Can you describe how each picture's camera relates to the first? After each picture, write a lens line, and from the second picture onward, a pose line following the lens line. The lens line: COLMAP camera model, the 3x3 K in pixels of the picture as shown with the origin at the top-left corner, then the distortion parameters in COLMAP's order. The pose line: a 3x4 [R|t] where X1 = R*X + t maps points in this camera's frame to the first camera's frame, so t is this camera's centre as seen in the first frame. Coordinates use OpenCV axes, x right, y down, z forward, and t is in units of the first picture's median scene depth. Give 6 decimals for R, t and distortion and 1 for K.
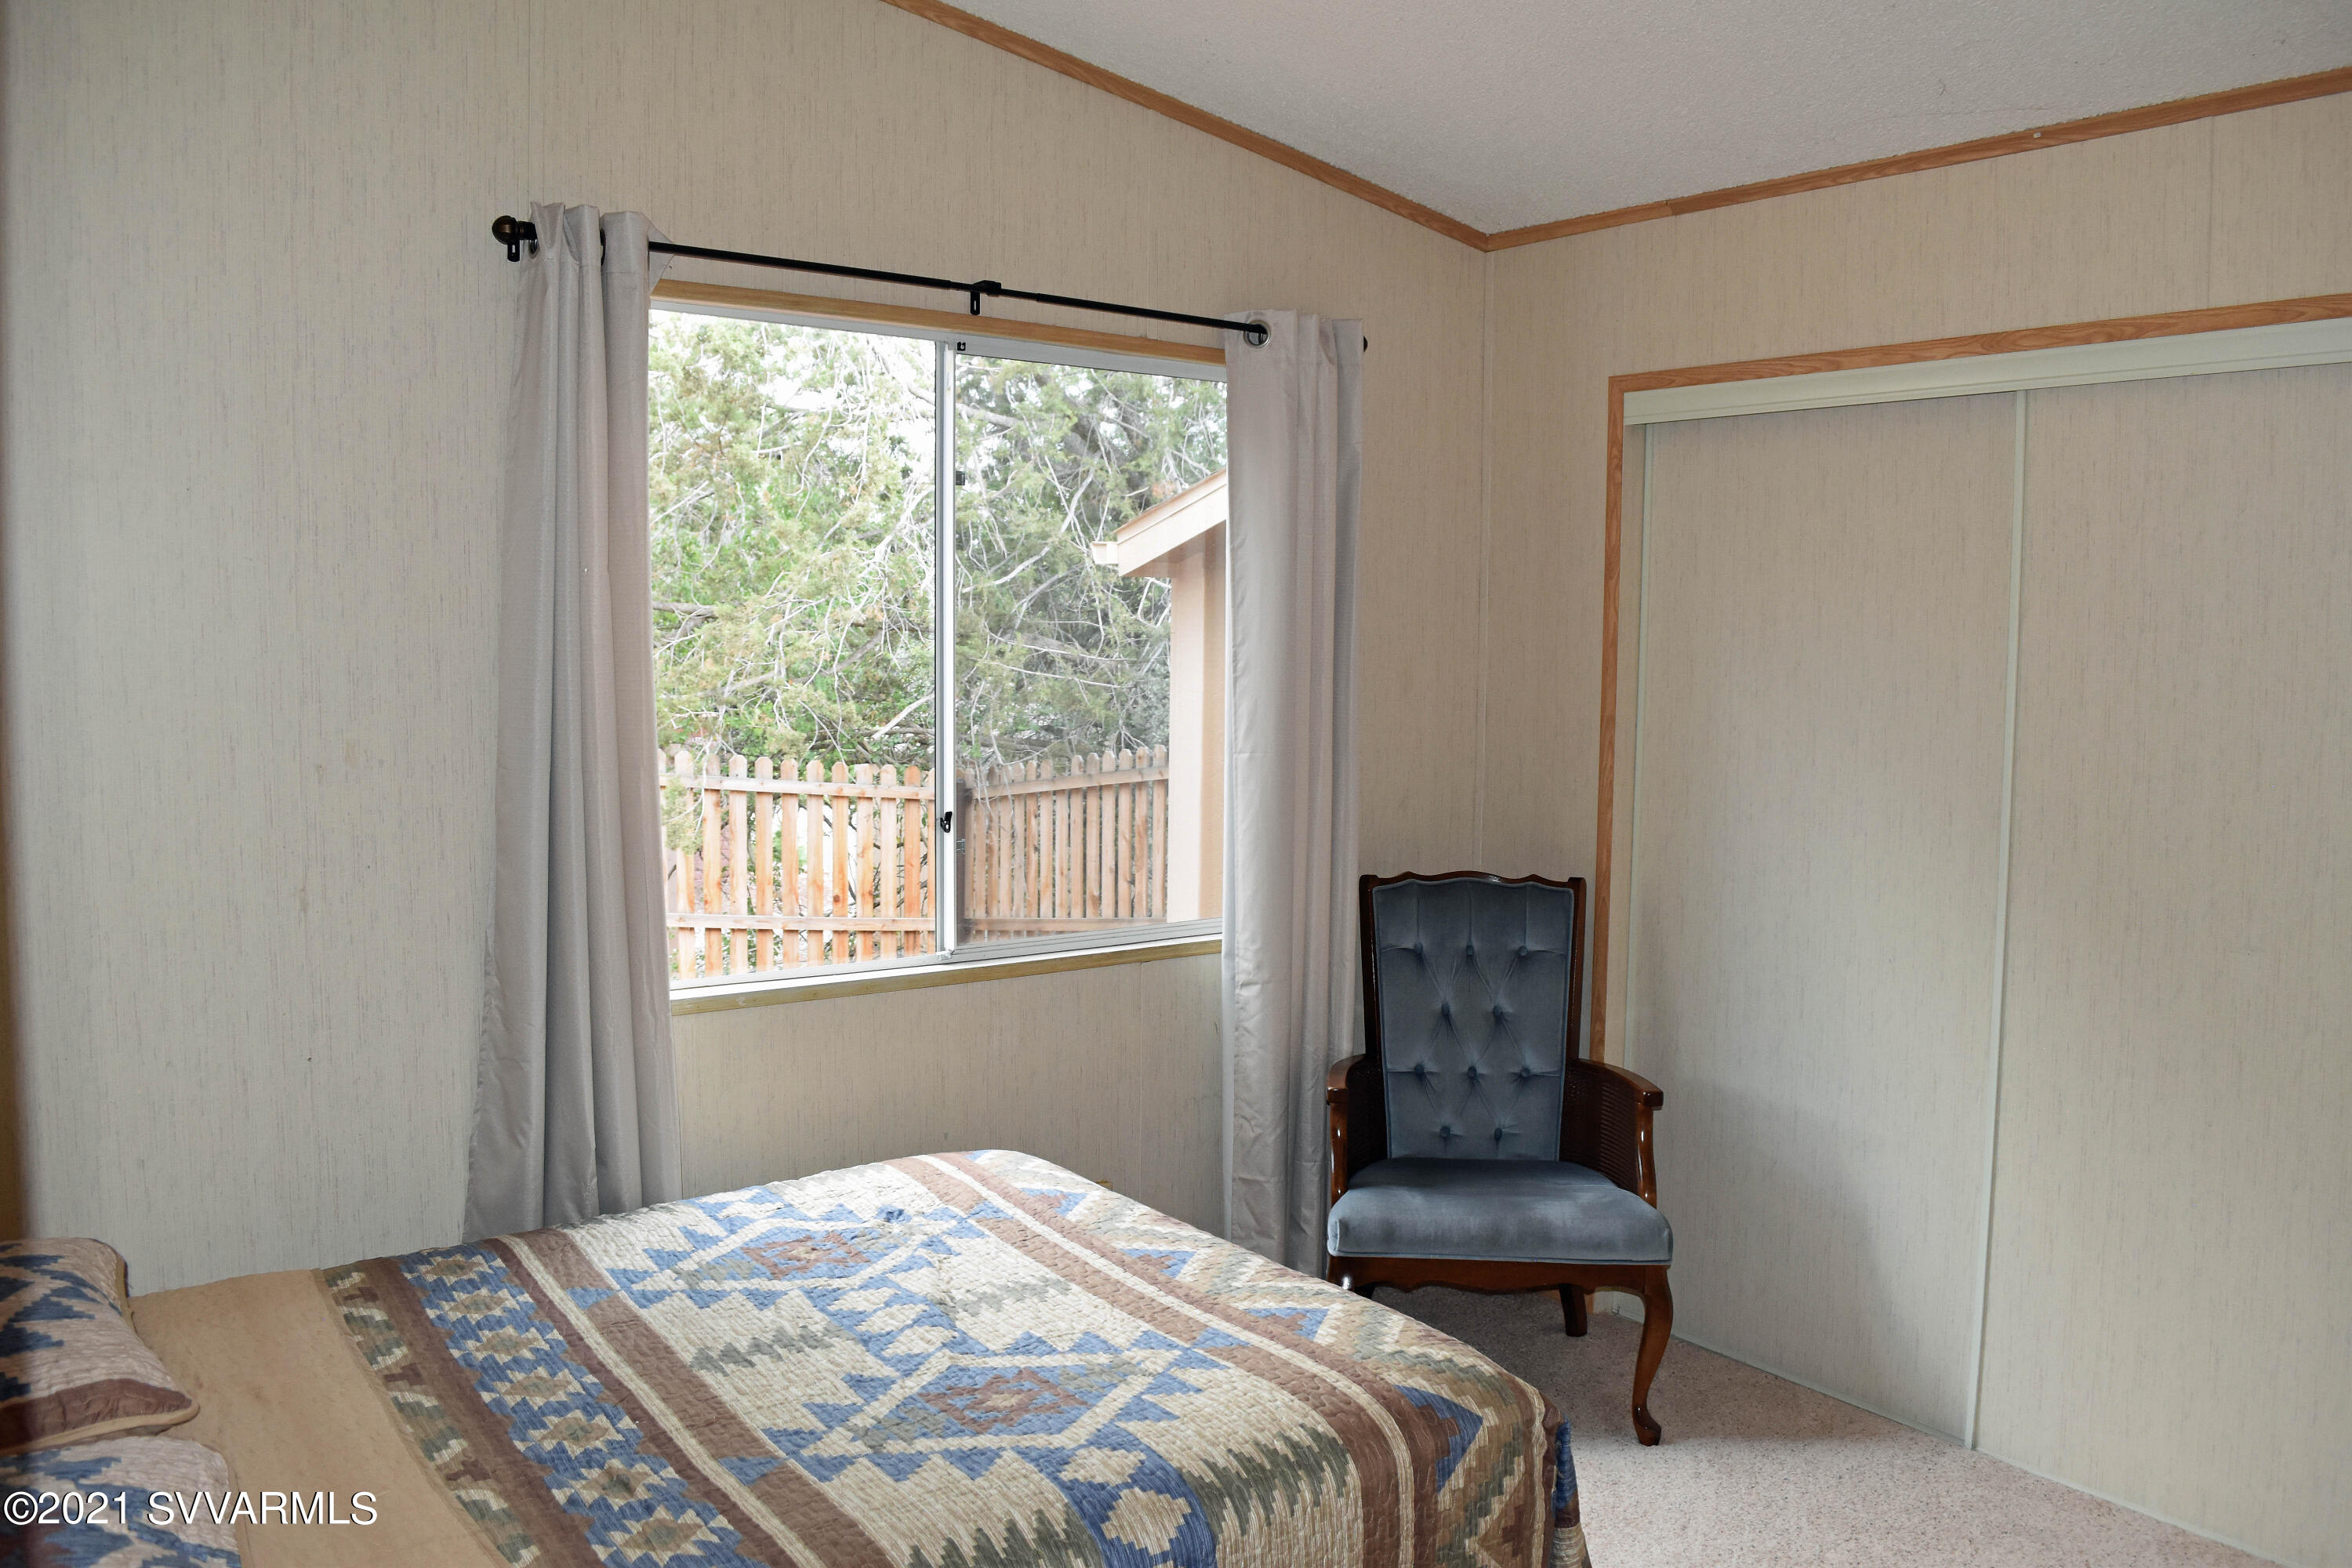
lens RADIAL K [[1870.3, 0, 1190.1], [0, 1870.3, 786.5], [0, 0, 1]] dist [-0.089507, 0.015532]
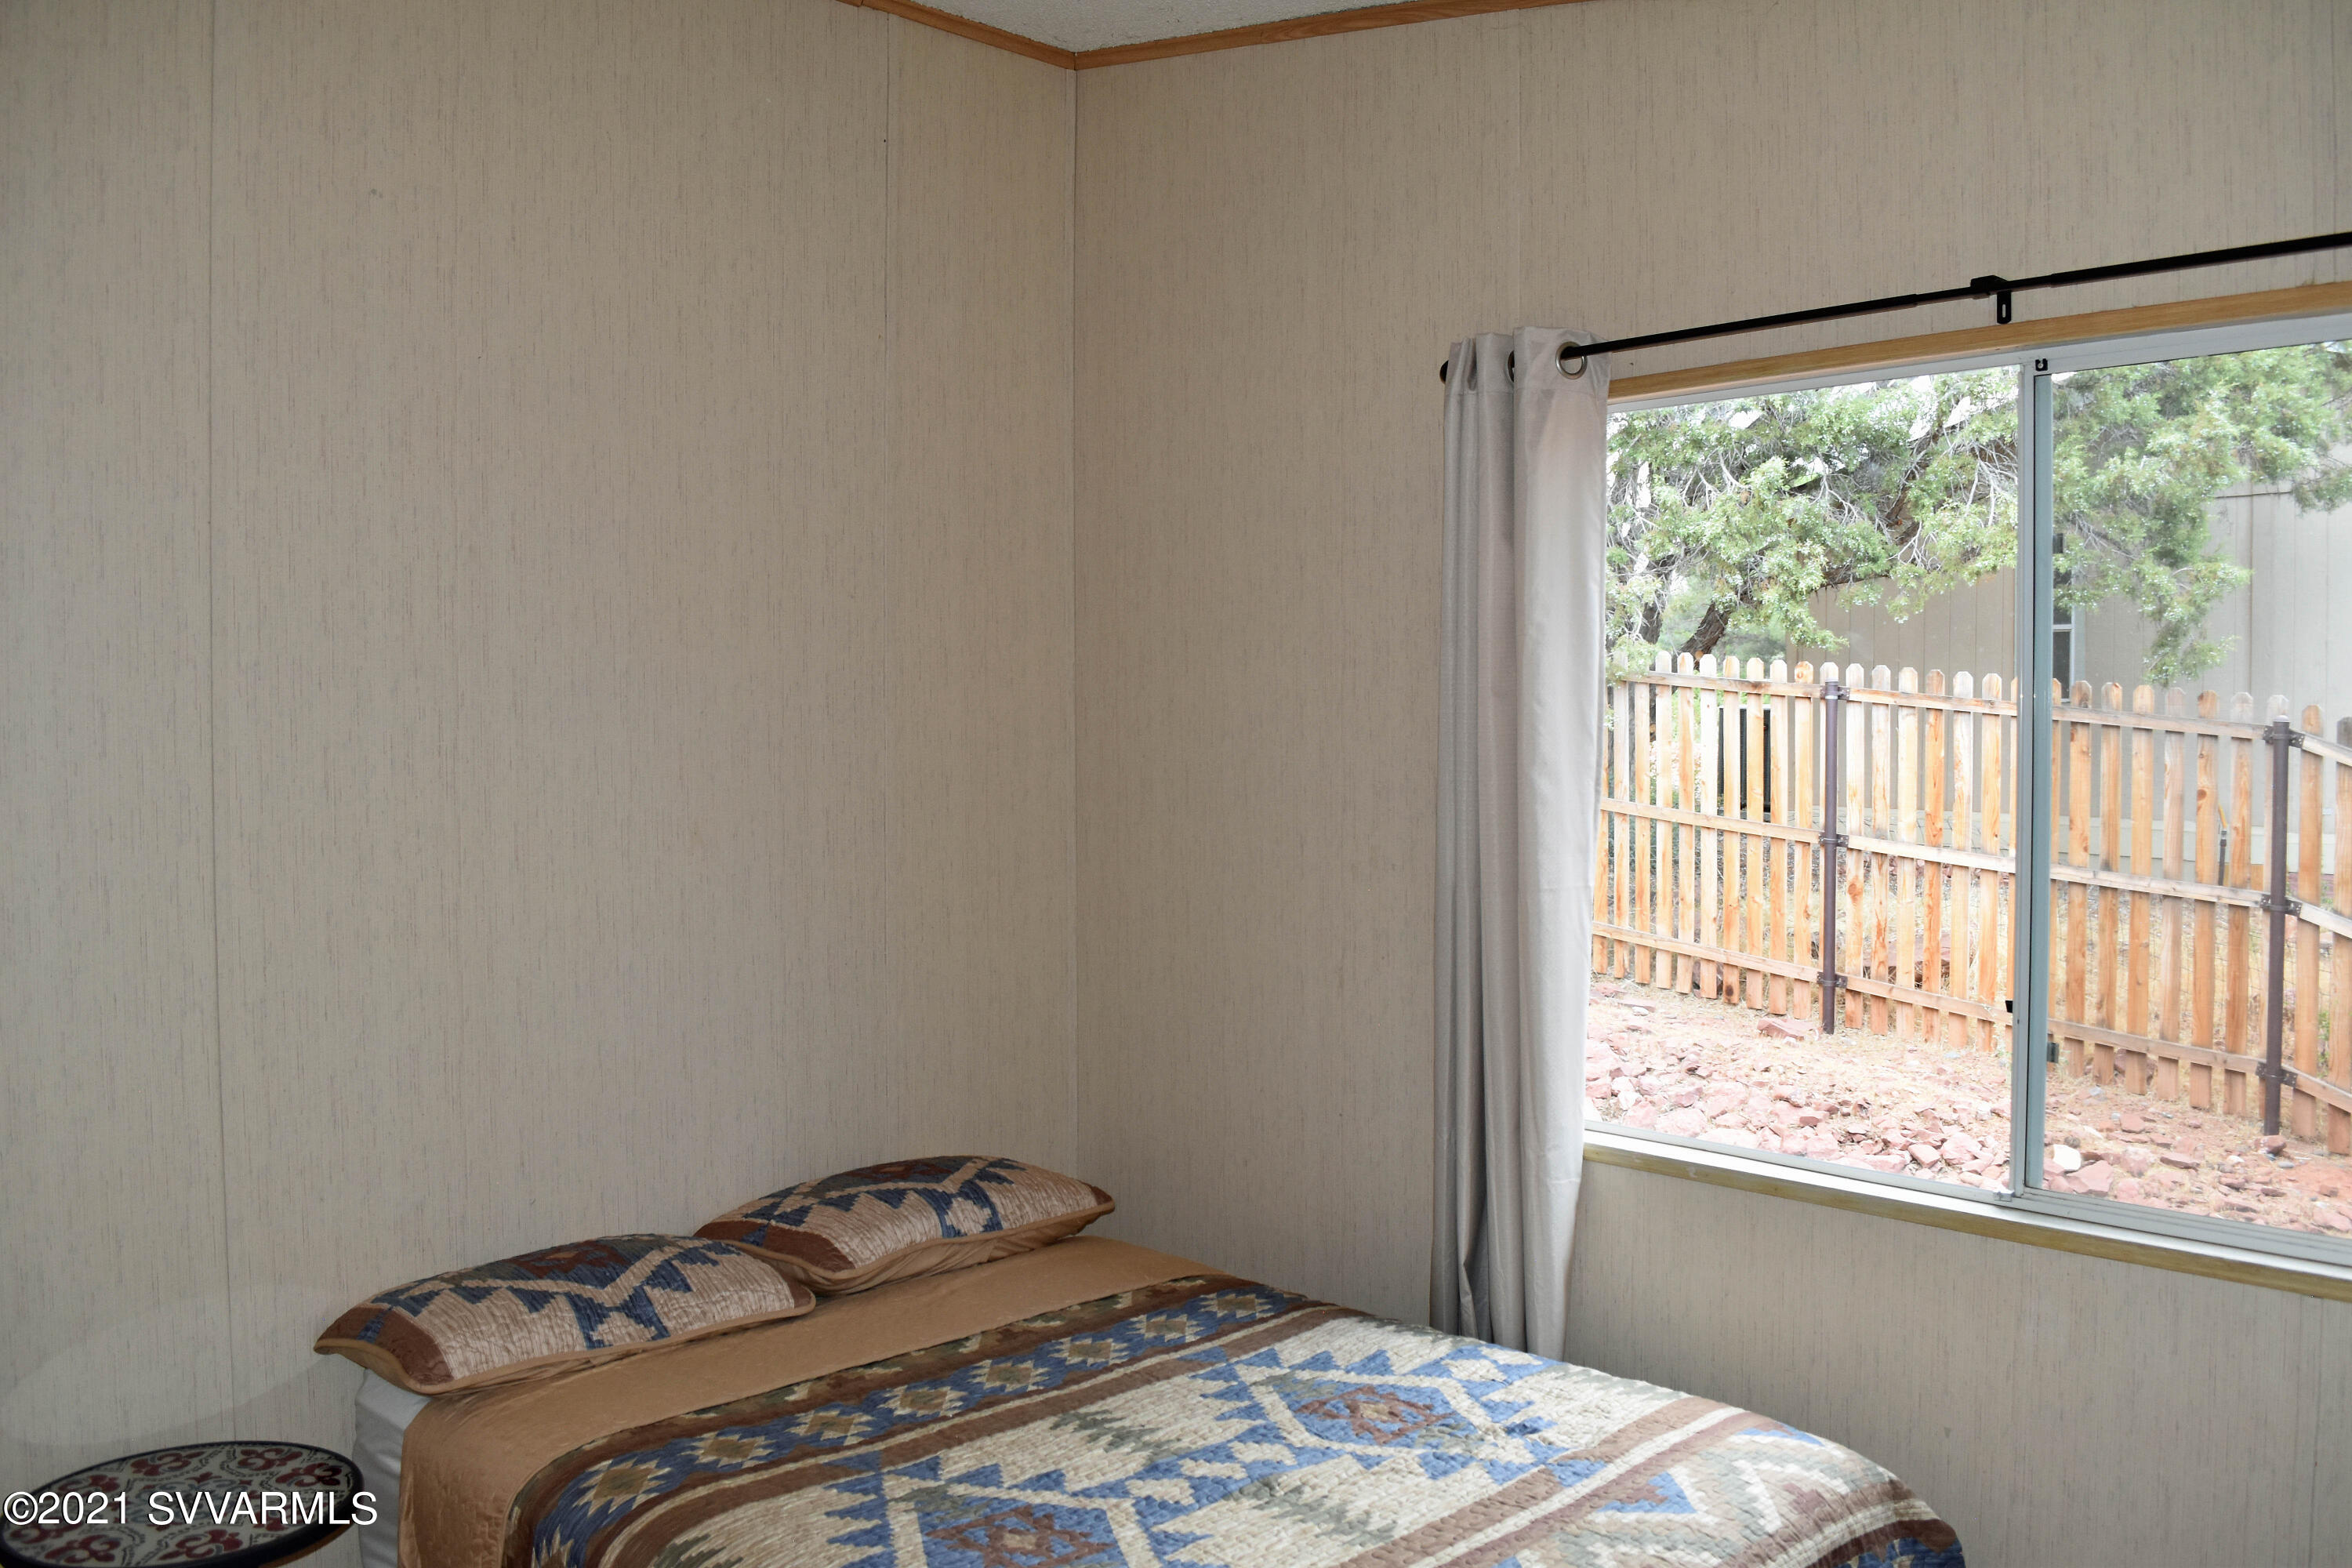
lens RADIAL K [[1870.3, 0, 1190.1], [0, 1870.3, 786.5], [0, 0, 1]] dist [-0.089507, 0.015532]
pose [[0.125964, 0.024341, -0.991736, 0.753949], [-0.078792, 0.996786, 0.014458, -0.076677], [0.988901, 0.076319, 0.127477, 0.810487]]
